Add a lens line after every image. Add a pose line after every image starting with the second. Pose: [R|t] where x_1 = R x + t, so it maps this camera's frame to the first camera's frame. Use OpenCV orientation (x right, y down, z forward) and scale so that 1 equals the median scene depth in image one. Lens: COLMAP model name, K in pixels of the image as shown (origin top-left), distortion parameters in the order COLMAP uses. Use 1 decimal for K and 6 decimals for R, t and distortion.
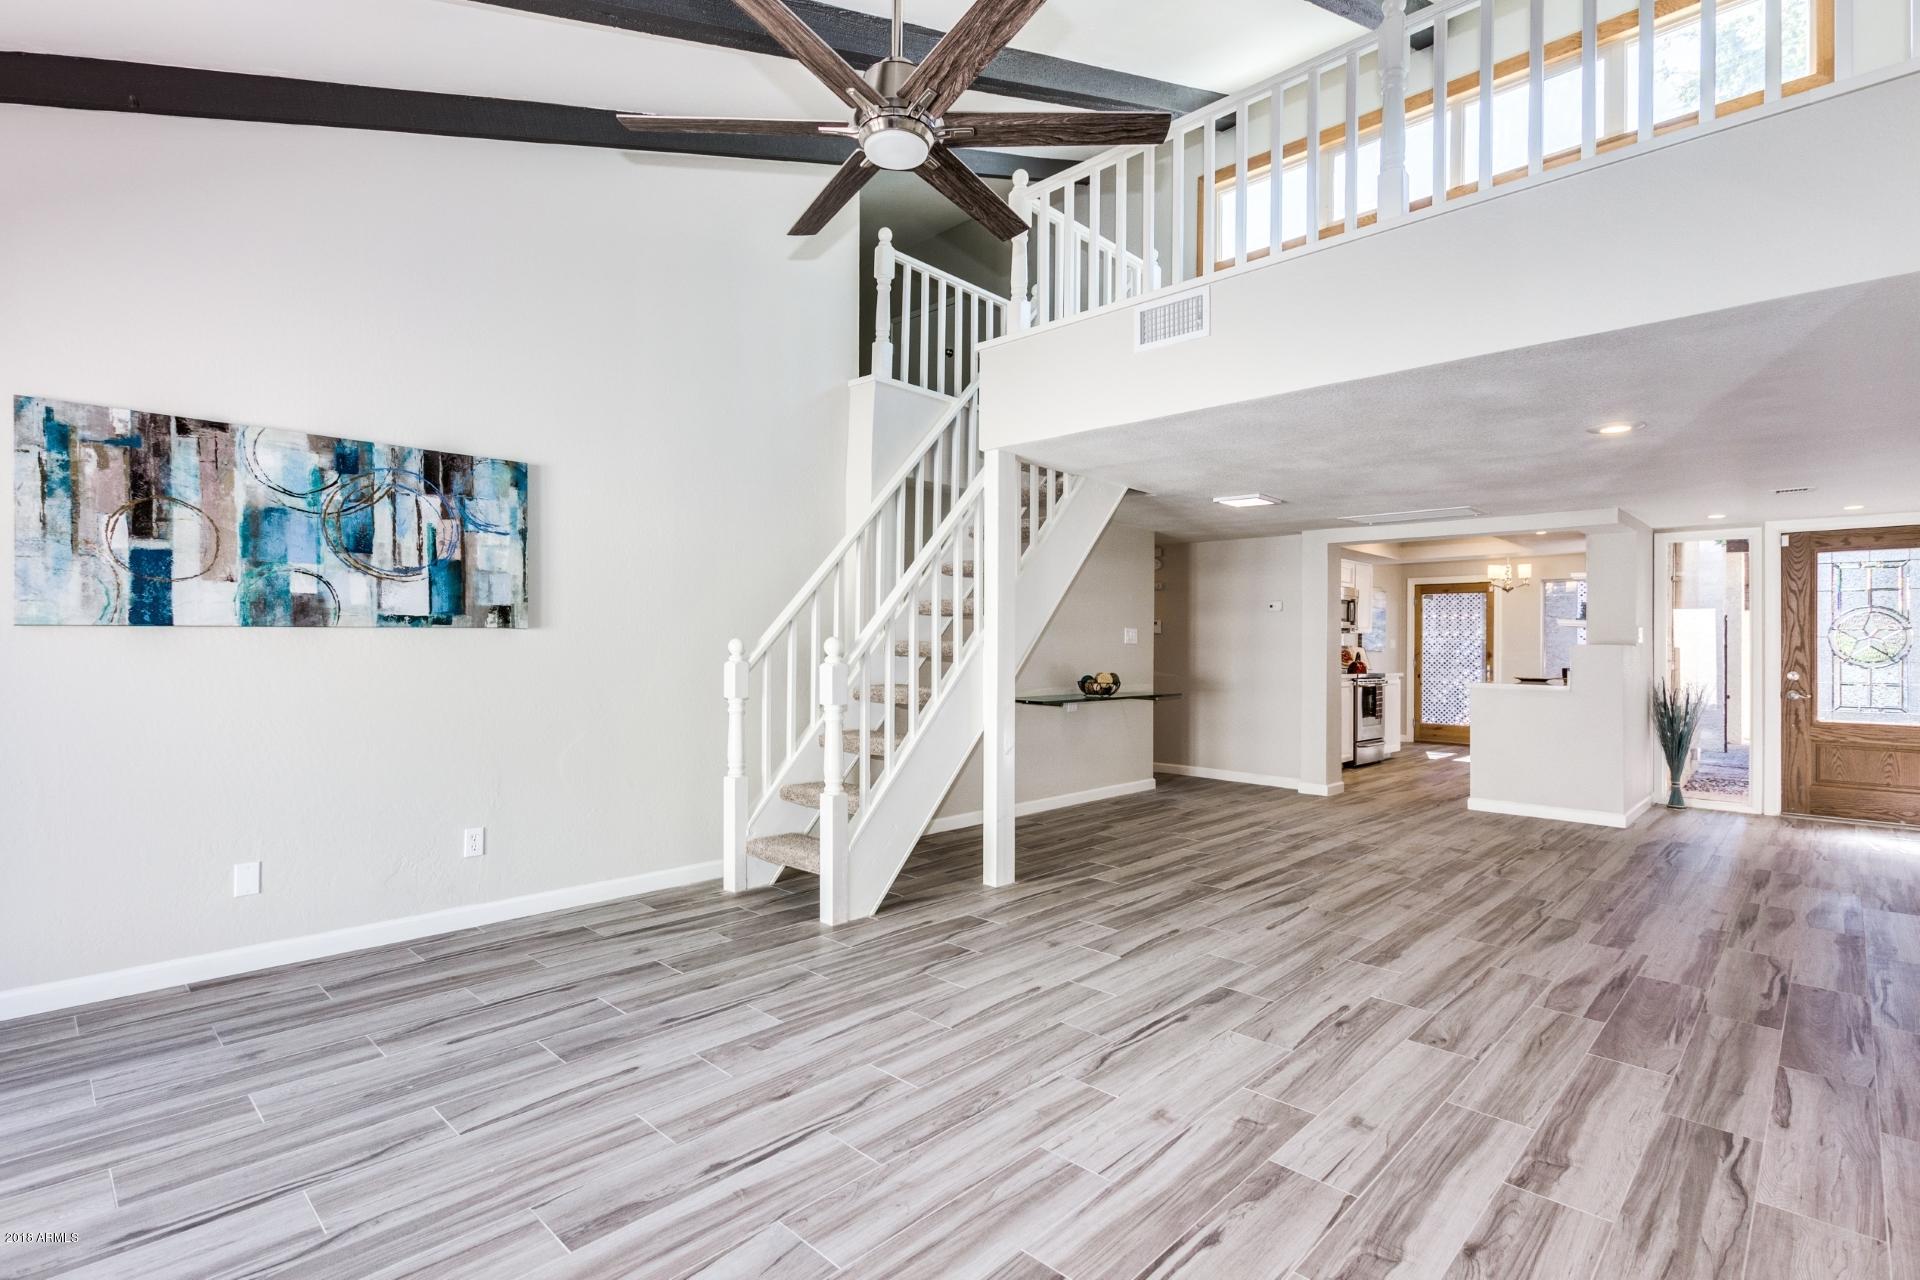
lens RADIAL K [[903.8, 0, 960.0], [0, 903.8, 640.0], [0, 0, 1]] dist [0.001959, -0.000147]
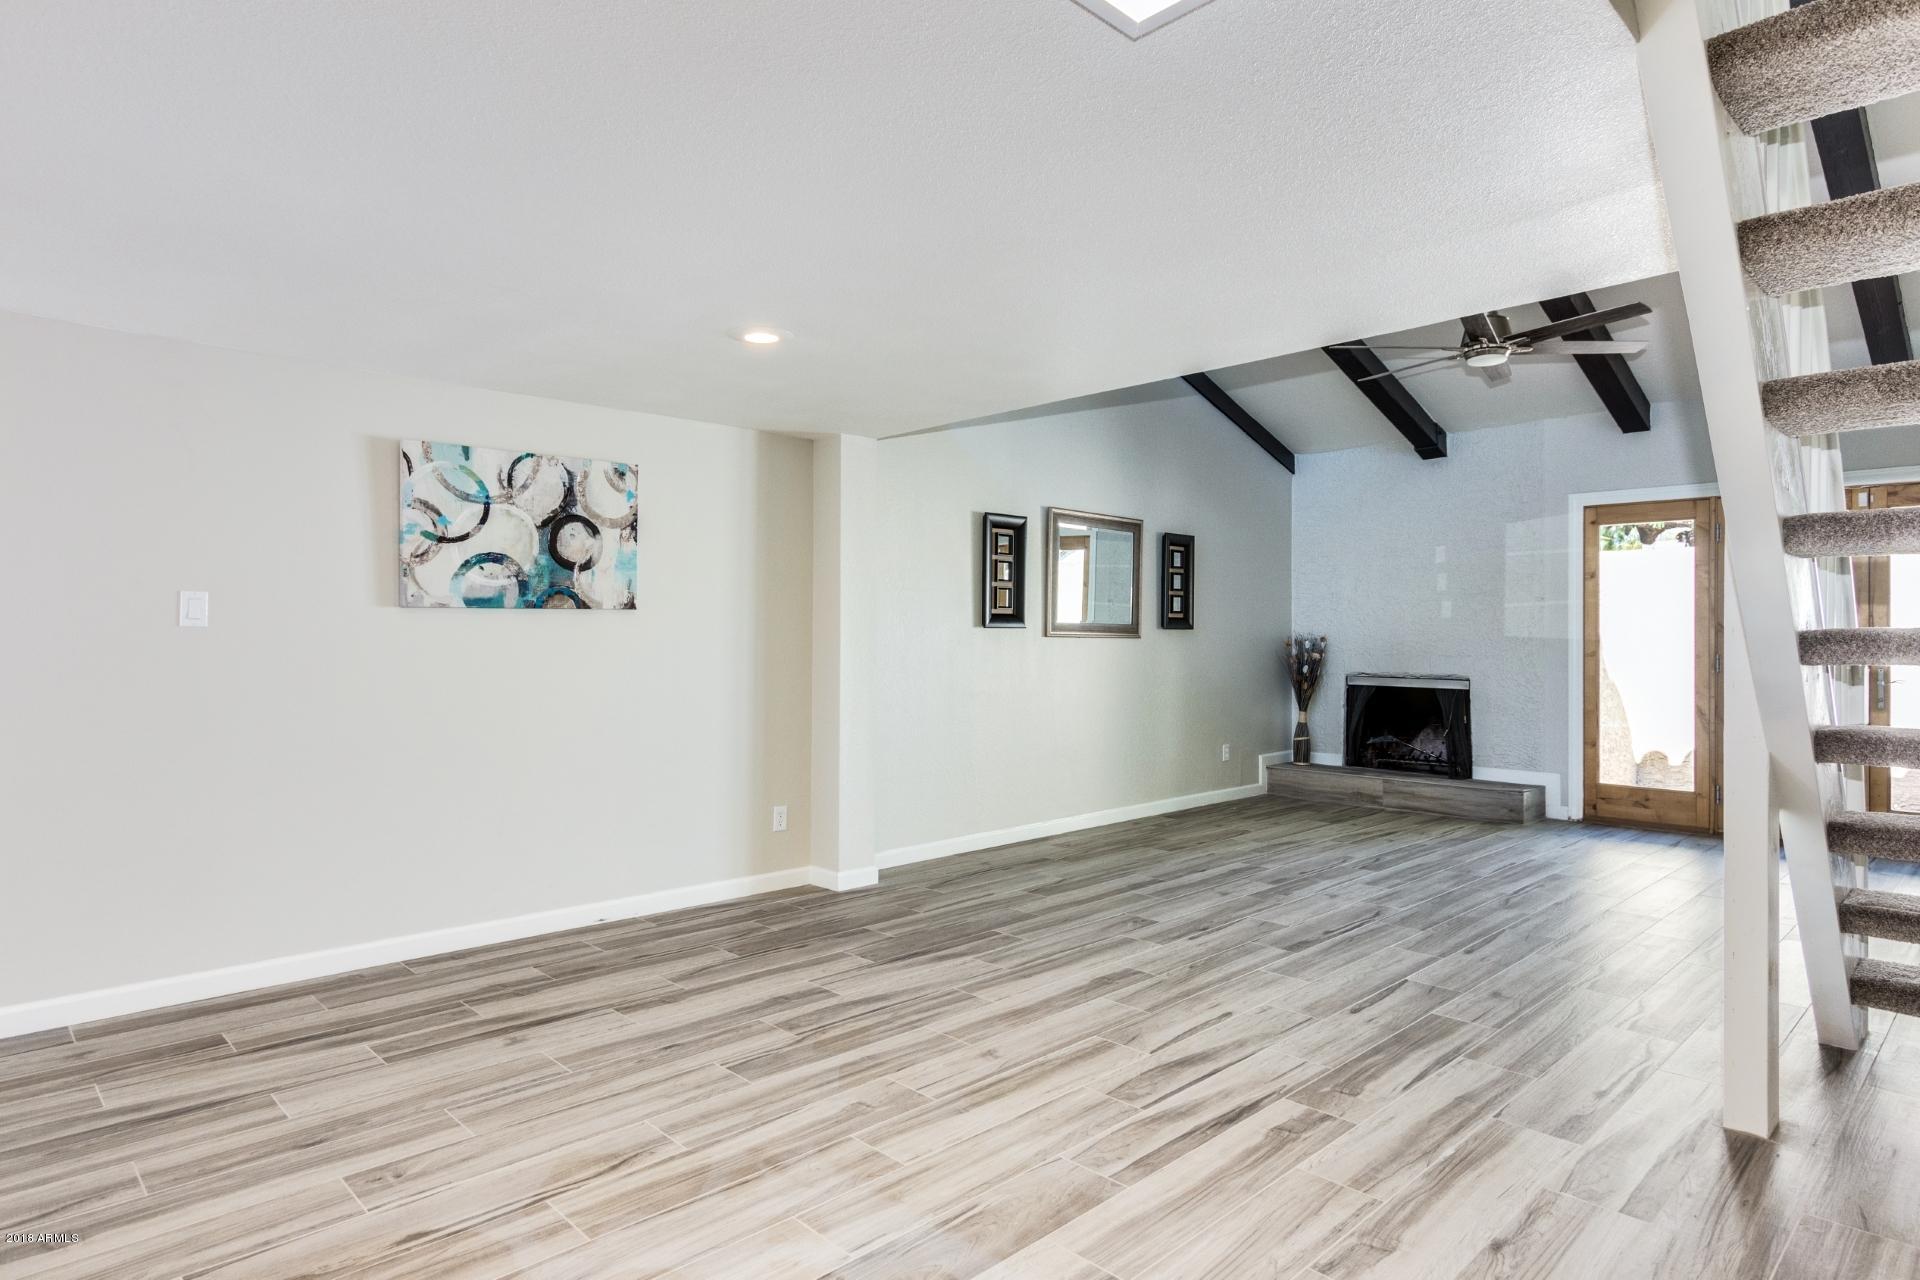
lens RADIAL K [[1095.4, 0, 961.2], [0, 1095.4, 625.5], [0, 0, 1]] dist [0.018924, -0.000623]
pose [[-0.999599, -0.010283, 0.026378, 0.631138], [-0.010751, 0.999786, -0.017679, 0.020137], [-0.026190, -0.017956, -0.999496, 2.232842]]
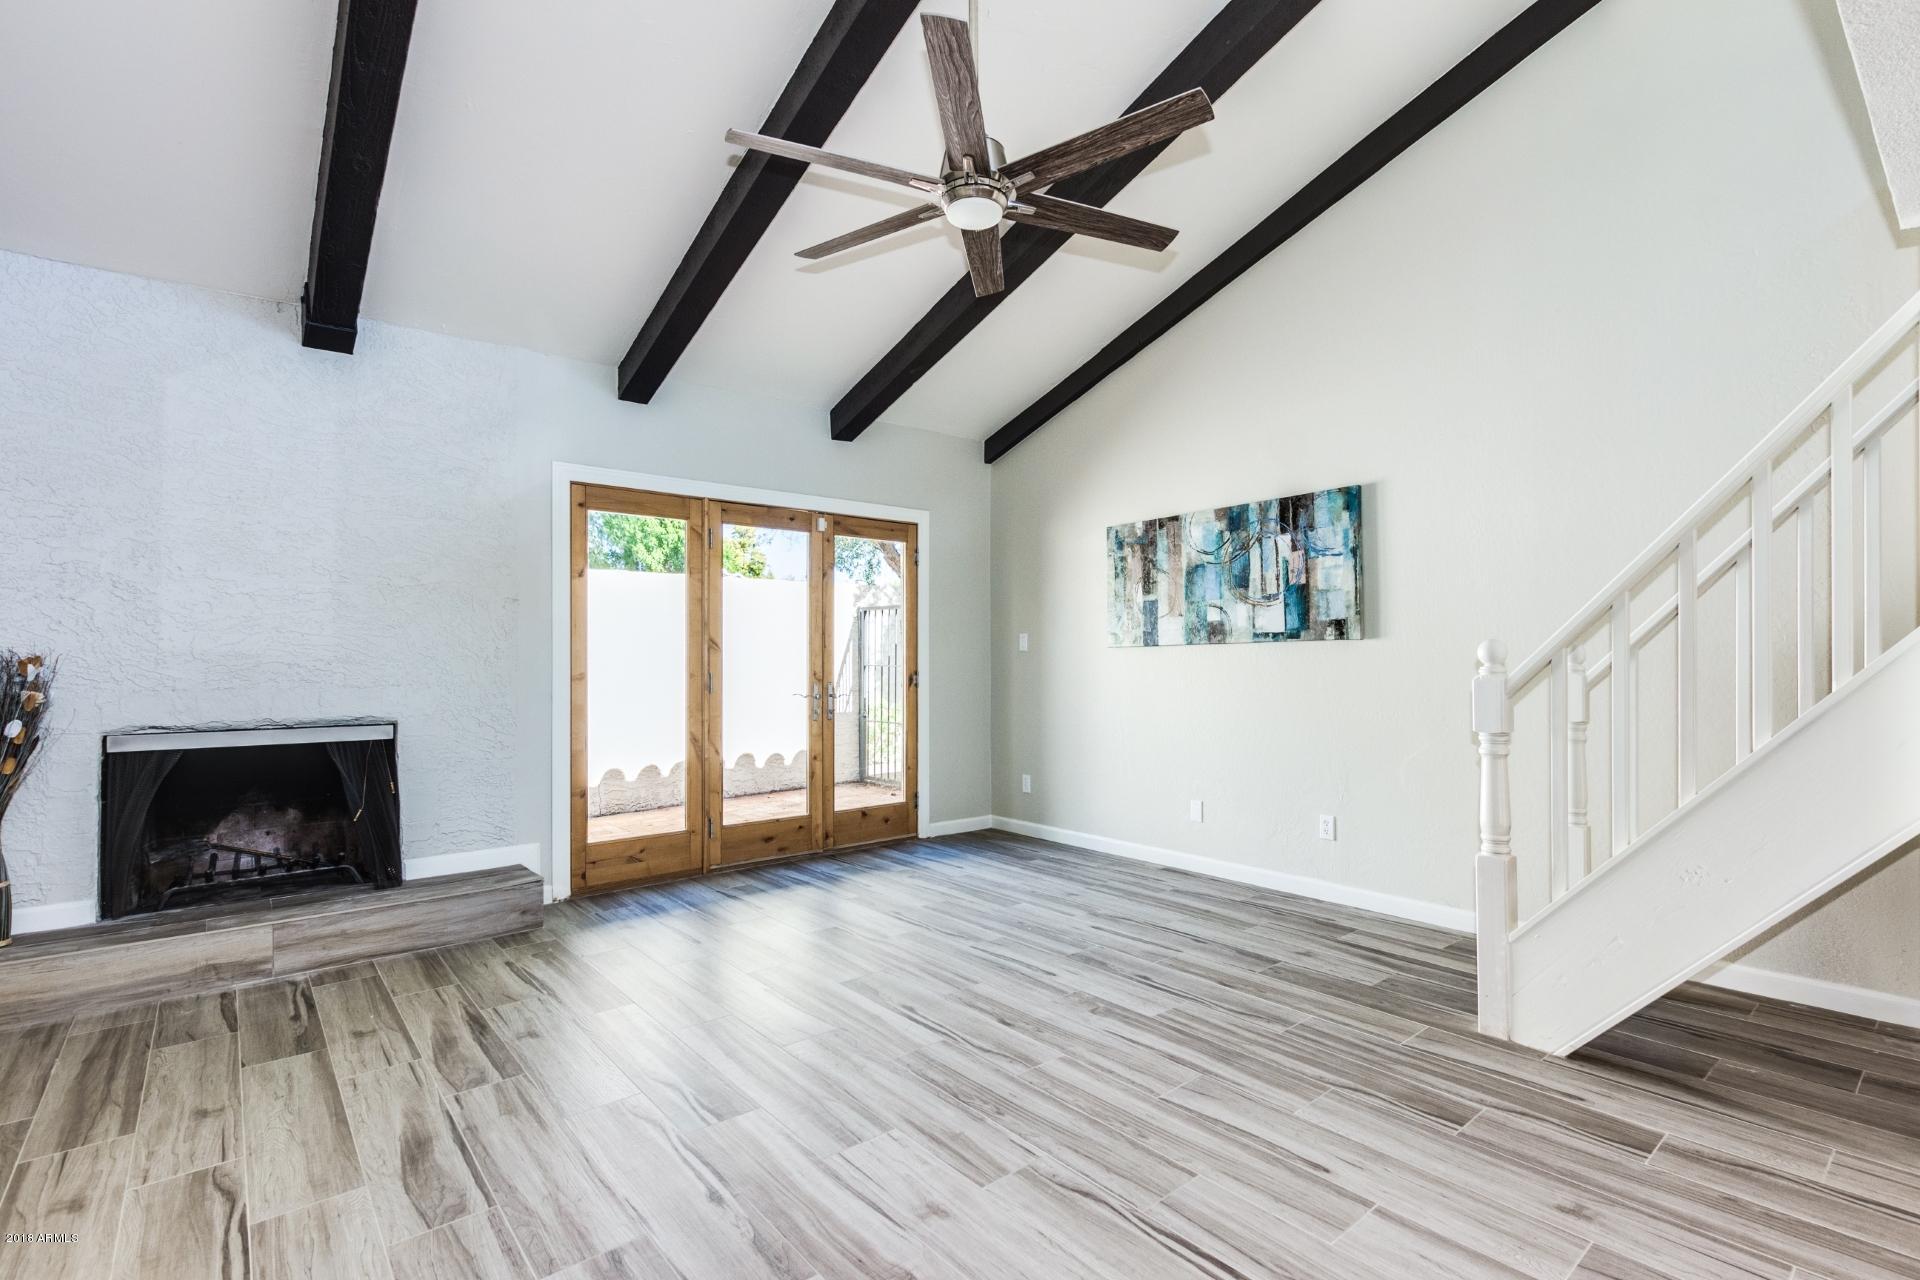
lens RADIAL K [[884.4, 0, 986.0], [0, 884.4, 652.6], [0, 0, 1]] dist [0.001221, -0.000296]
pose [[-0.090645, -0.012033, -0.995811, 0.715930], [0.012531, 0.999834, -0.013222, 0.013501], [0.995804, -0.013677, -0.090479, 0.776644]]
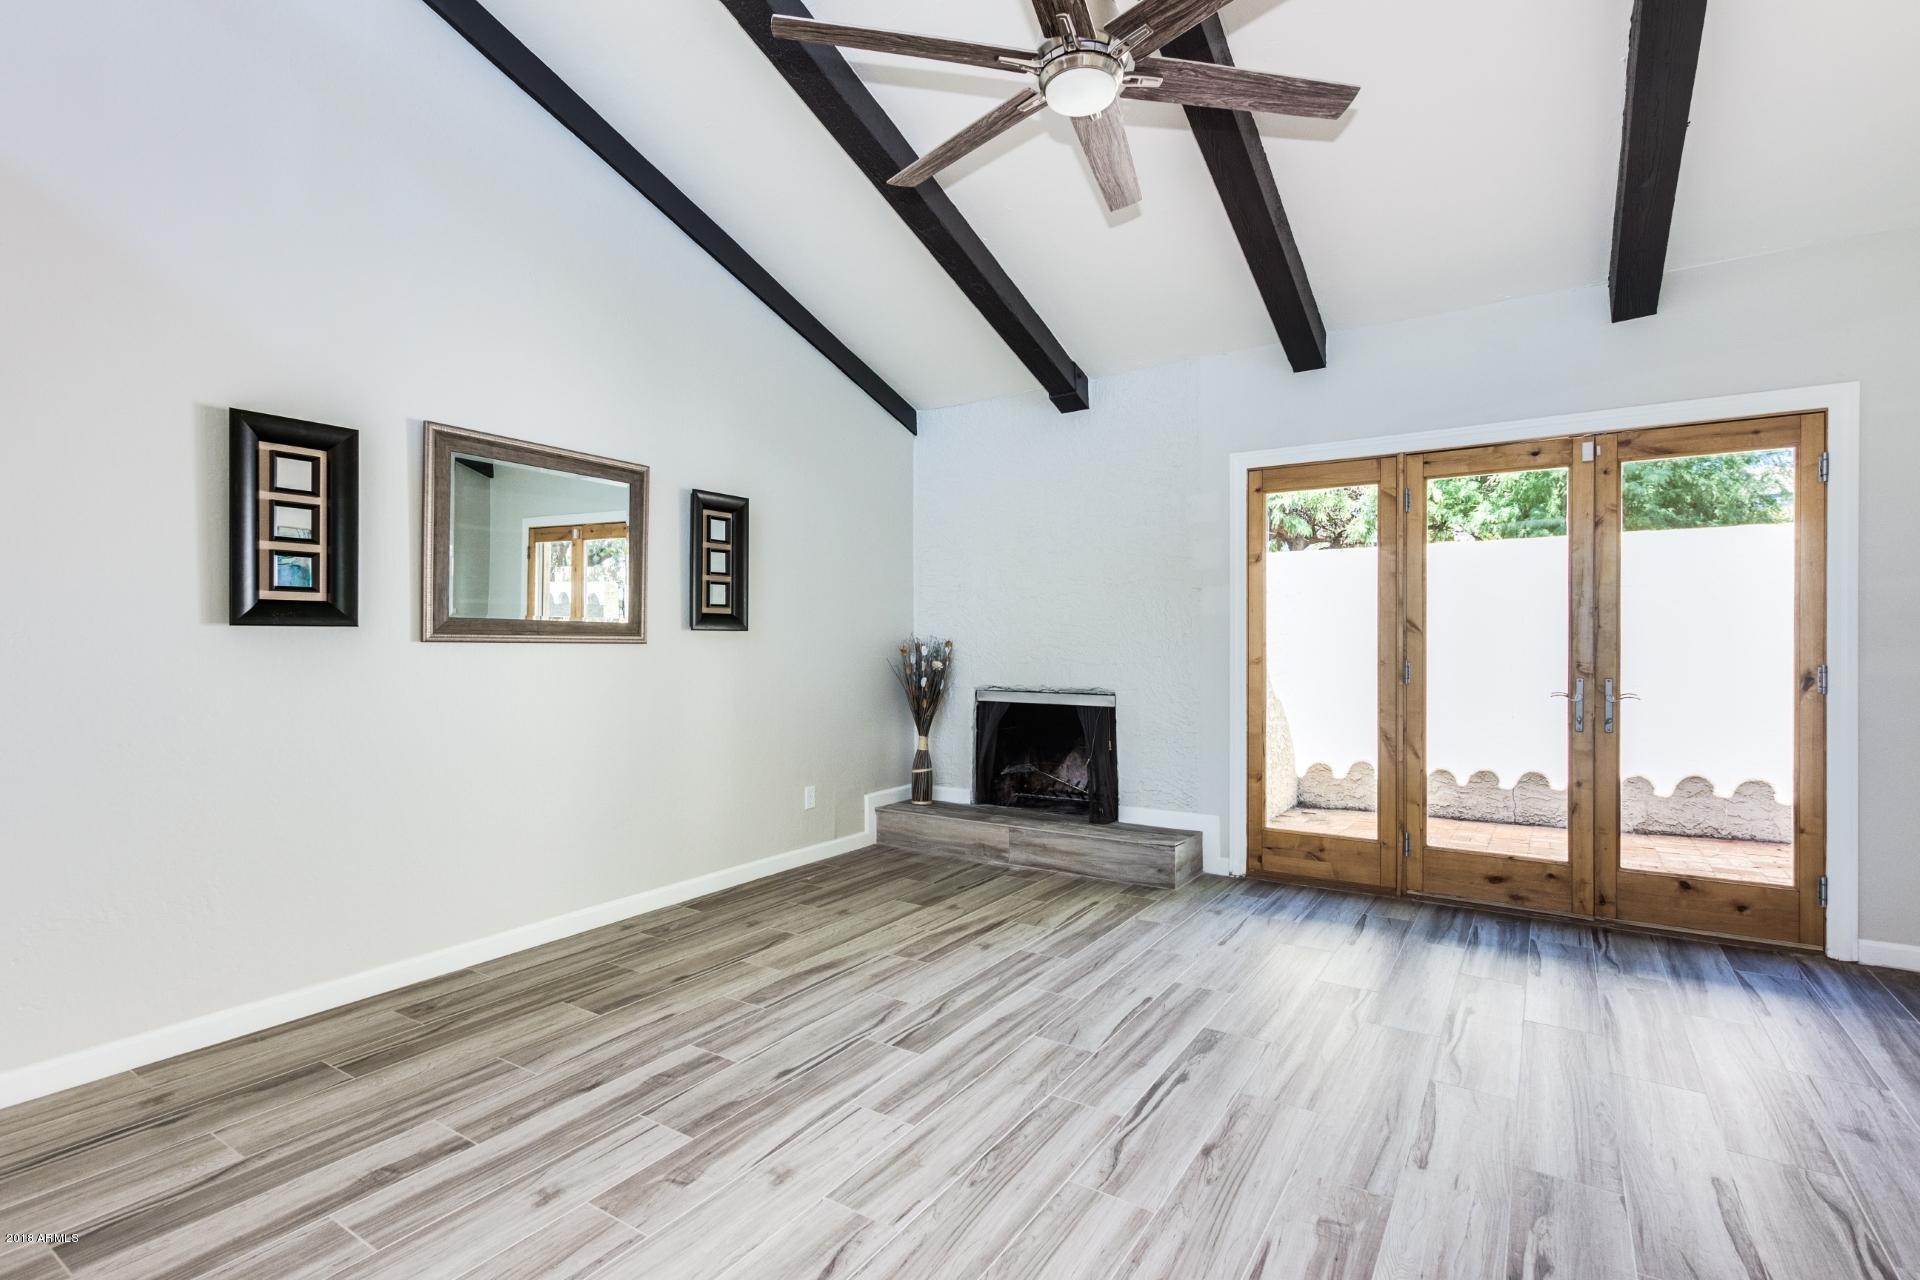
lens RADIAL K [[903.8, 0, 960.0], [0, 903.8, 640.0], [0, 0, 1]] dist [0.001959, -0.000147]
pose [[-0.982800, -0.006321, -0.184567, 0.149073], [-0.004059, 0.999912, -0.012629, 0.011934], [0.184630, -0.011662, -0.982739, 1.306647]]
